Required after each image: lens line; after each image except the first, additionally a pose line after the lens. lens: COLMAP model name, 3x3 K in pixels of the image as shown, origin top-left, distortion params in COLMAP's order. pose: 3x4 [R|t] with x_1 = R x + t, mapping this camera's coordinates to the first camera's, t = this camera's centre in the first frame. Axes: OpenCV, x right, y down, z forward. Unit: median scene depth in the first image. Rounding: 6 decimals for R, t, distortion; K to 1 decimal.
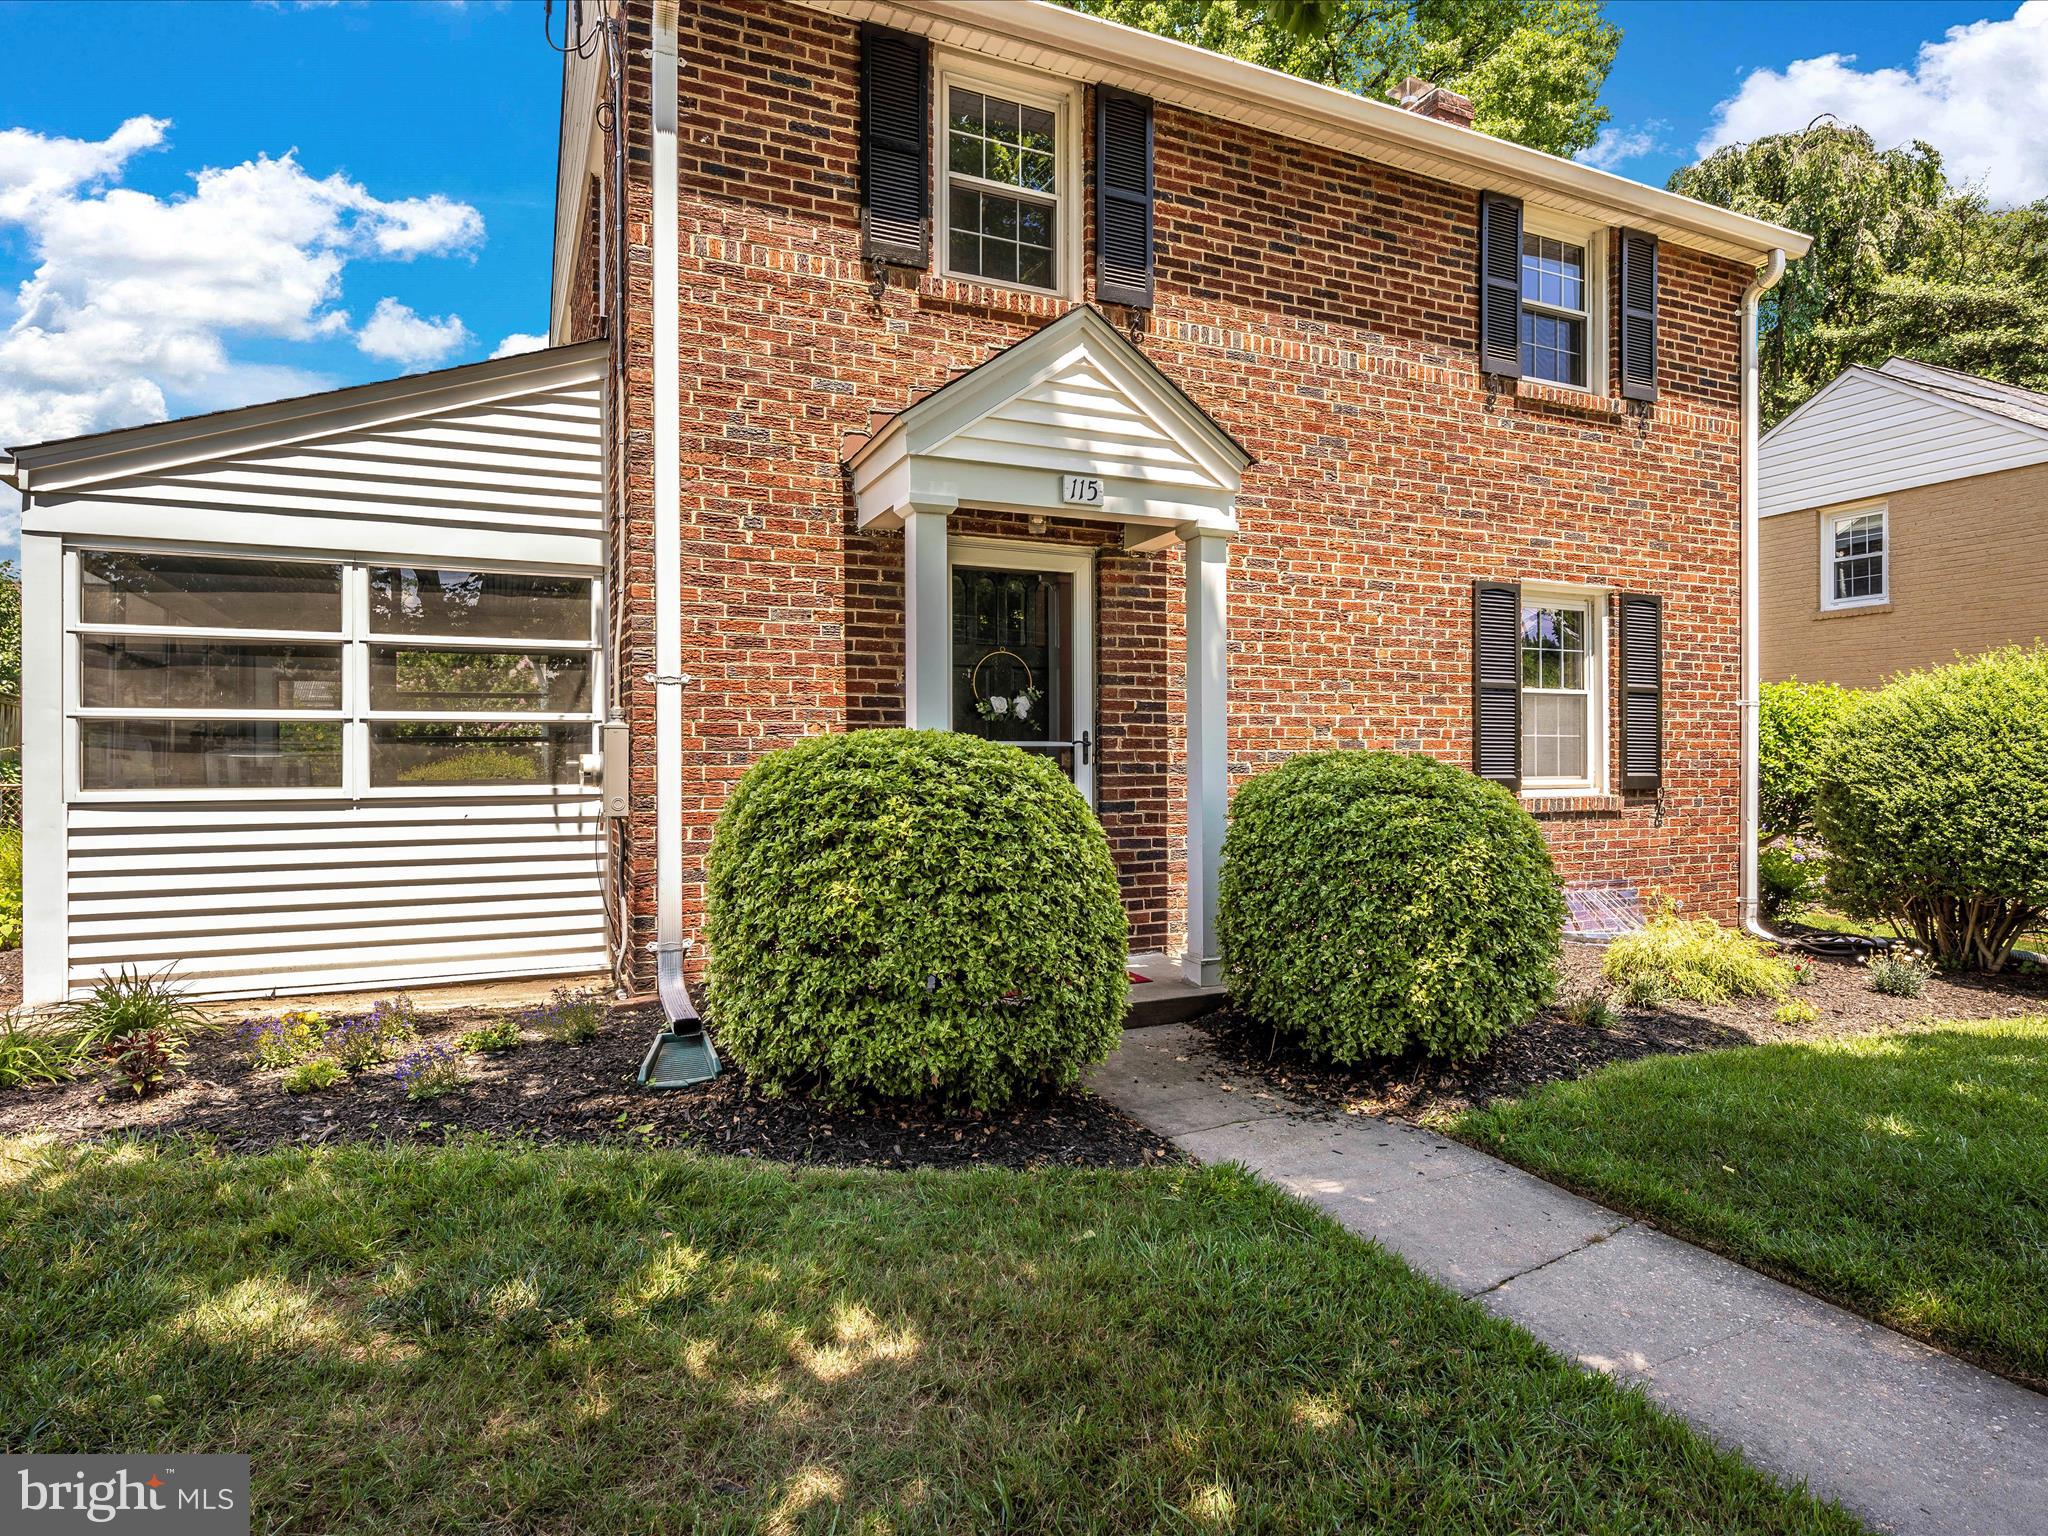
lens RADIAL K [[1208.7, 0, 976.5], [0, 1208.7, 736.7], [0, 0, 1]] dist [-0.003652, -0.000282]
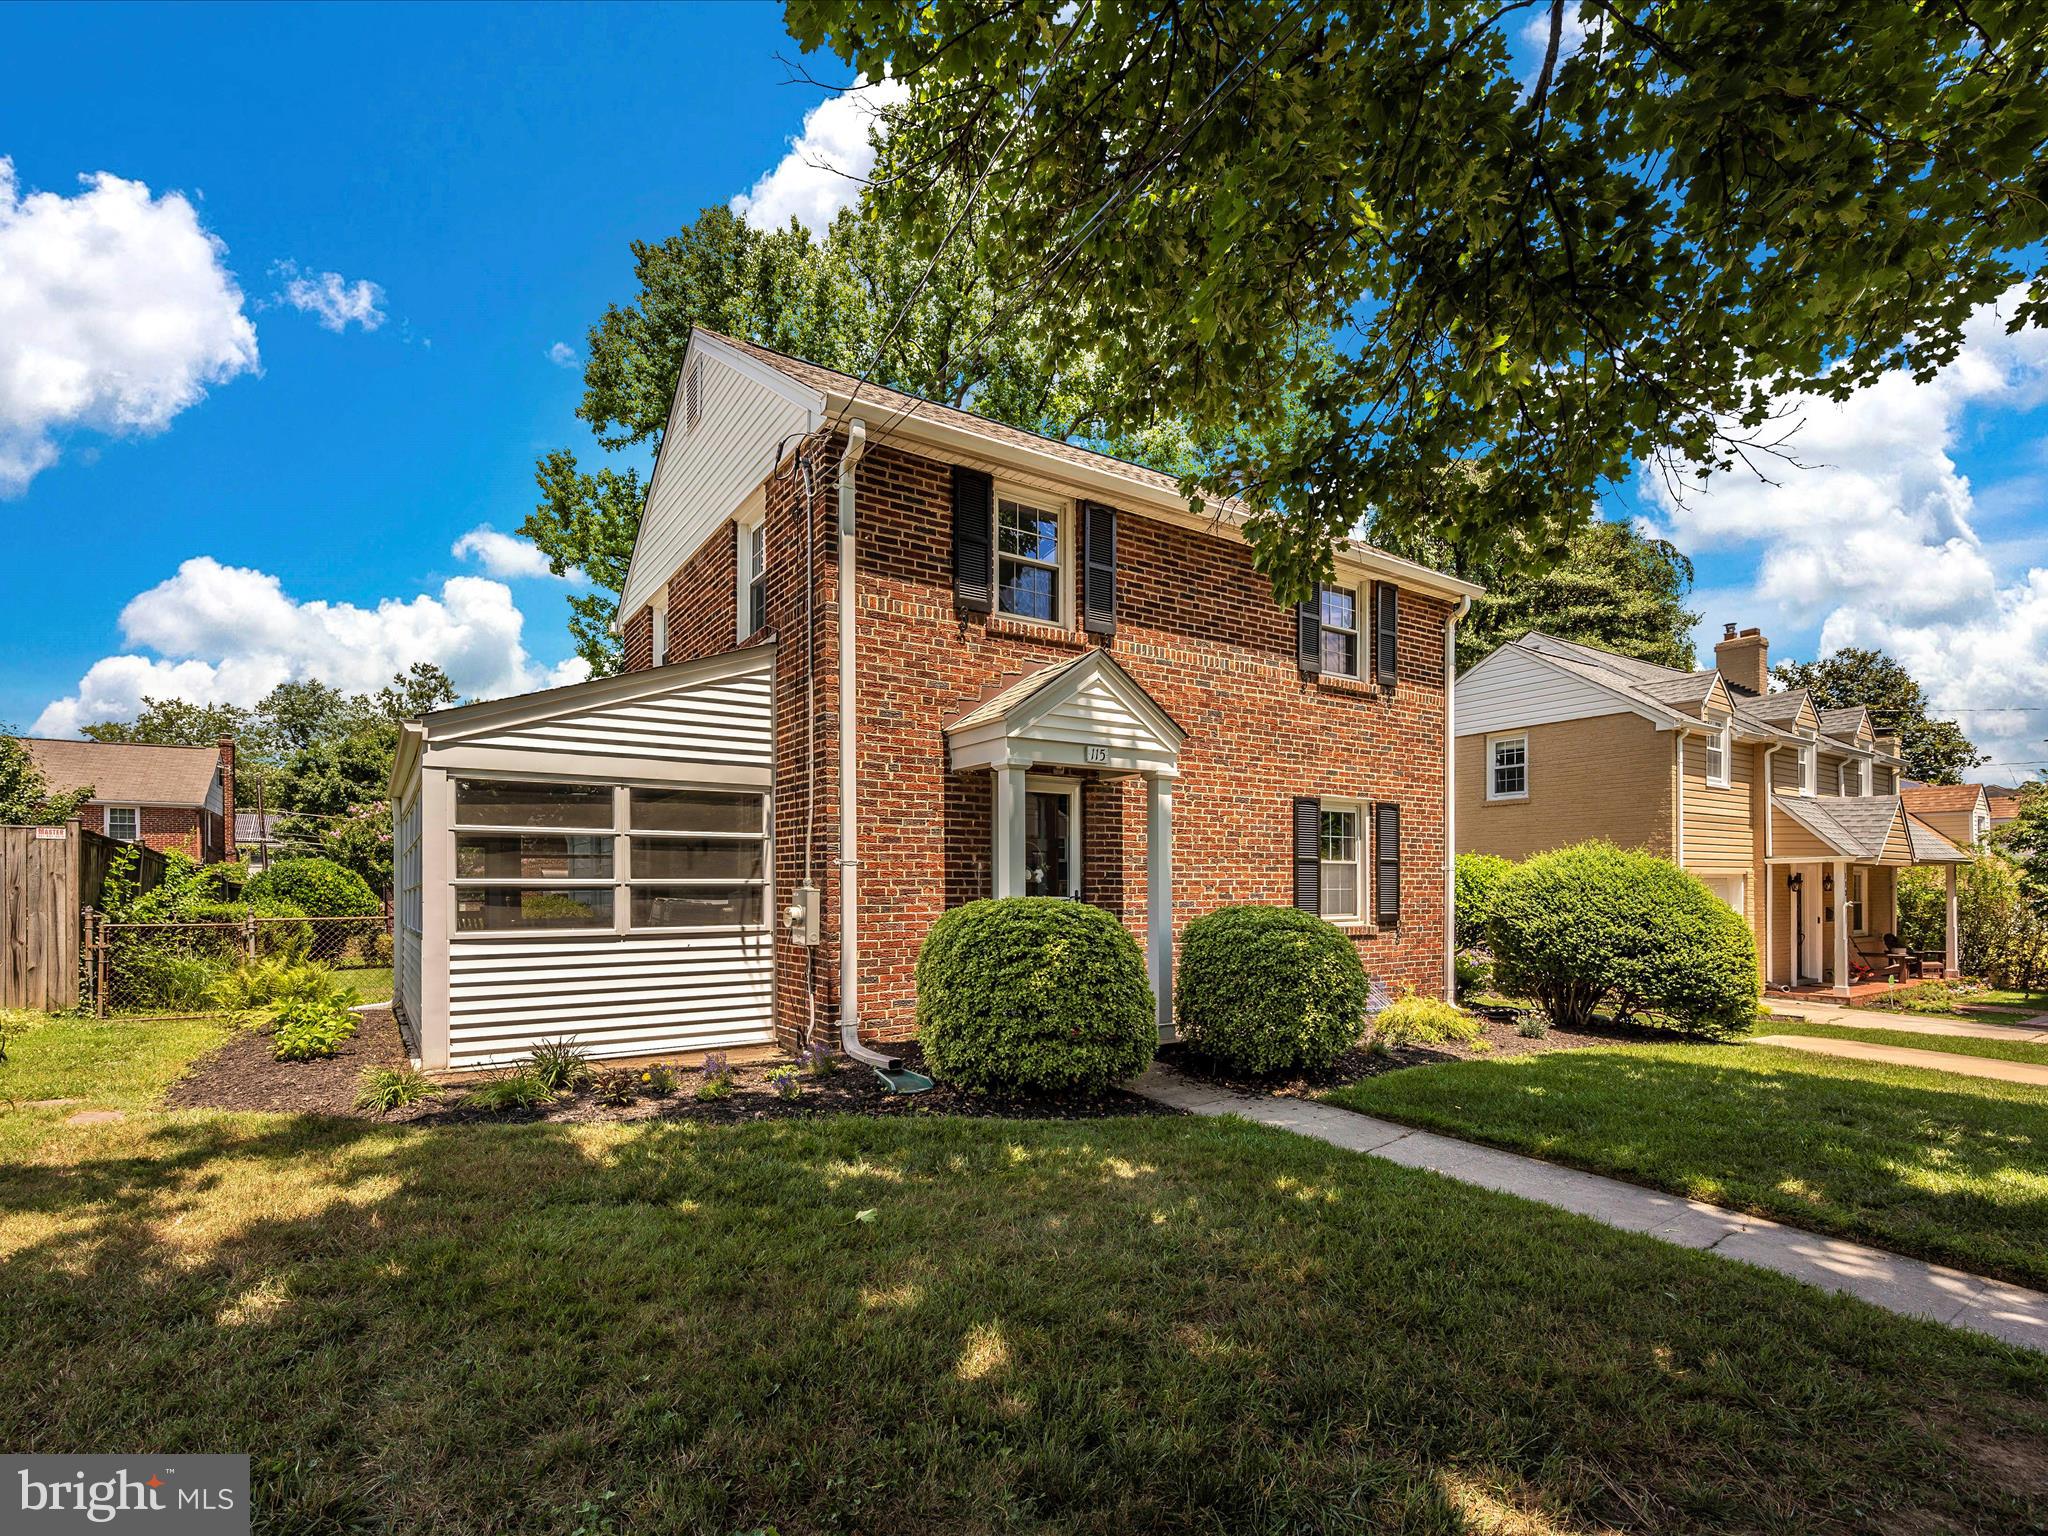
lens RADIAL K [[953.2, 0, 956.5], [0, 953.2, 879.1], [0, 0, 1]] dist [-0.000161, -0.000167]
pose [[0.994187, -0.001286, 0.107661, -0.206520], [0.000657, 0.999983, 0.005878, -0.026266], [-0.107667, -0.005773, 0.994170, -0.271483]]
